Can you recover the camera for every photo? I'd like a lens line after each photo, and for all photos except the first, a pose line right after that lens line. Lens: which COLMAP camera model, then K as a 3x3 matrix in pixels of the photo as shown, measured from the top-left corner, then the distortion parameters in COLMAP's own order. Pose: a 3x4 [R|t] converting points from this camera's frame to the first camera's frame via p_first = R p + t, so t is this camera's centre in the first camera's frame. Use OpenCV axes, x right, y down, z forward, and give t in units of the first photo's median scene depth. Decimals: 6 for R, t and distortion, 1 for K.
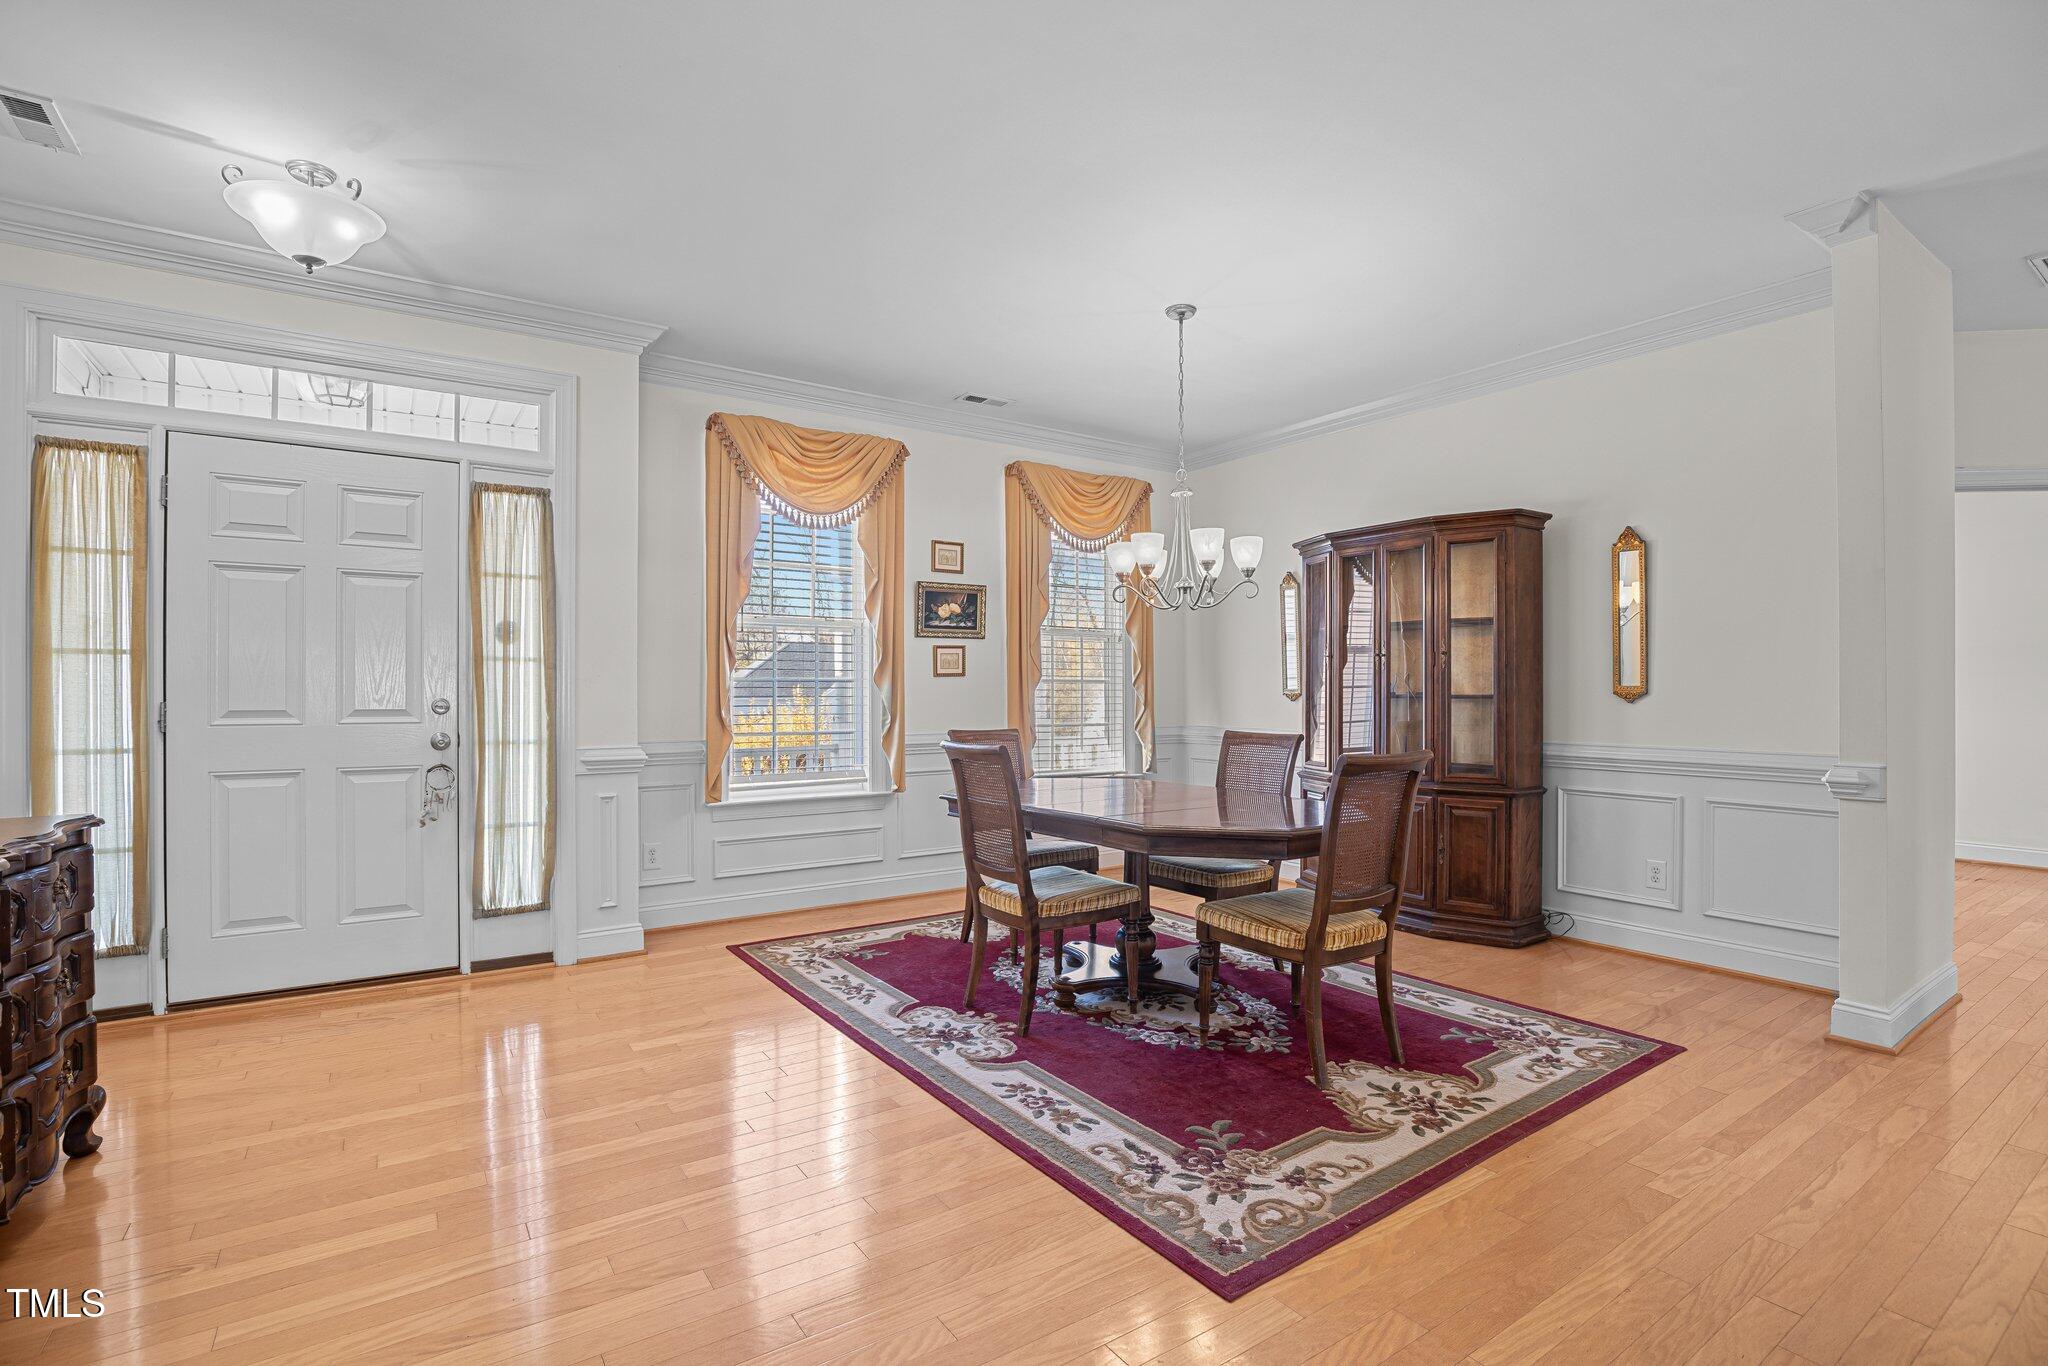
lens RADIAL K [[939.9, 0, 1025.0], [0, 939.9, 694.5], [0, 0, 1]] dist [-0.030067, 0.000534]
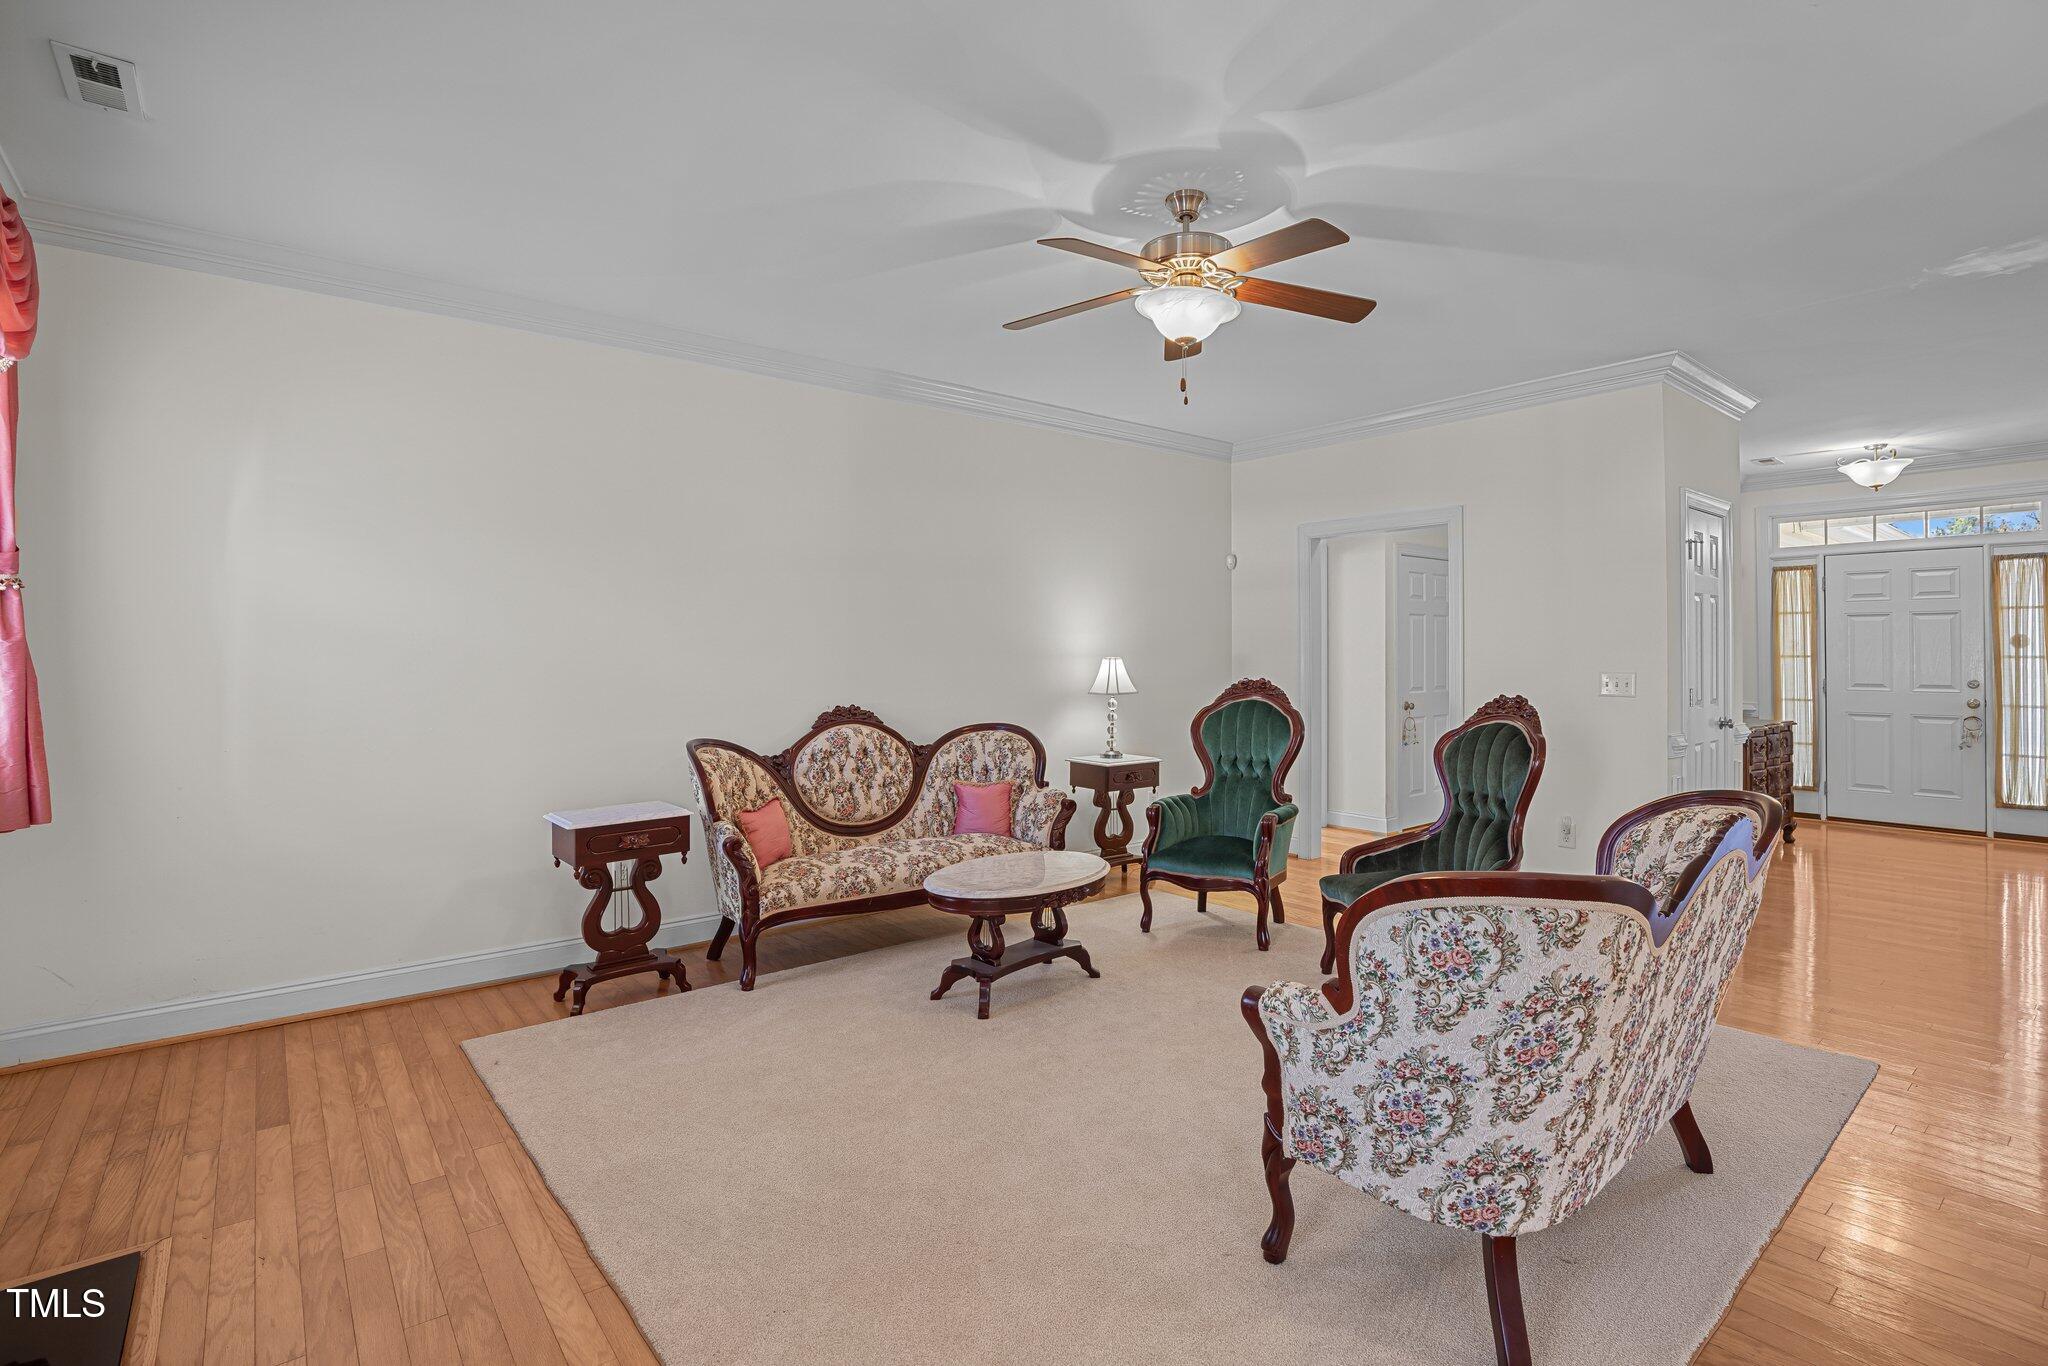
lens RADIAL K [[965.0, 0, 1034.8], [0, 965.0, 640.3], [0, 0, 1]] dist [-0.020058, 0.000906]
pose [[0.087721, -0.016246, -0.996013, 1.047640], [-0.003182, 0.999857, -0.016589, -0.036076], [0.996140, 0.004625, 0.087657, -0.978258]]
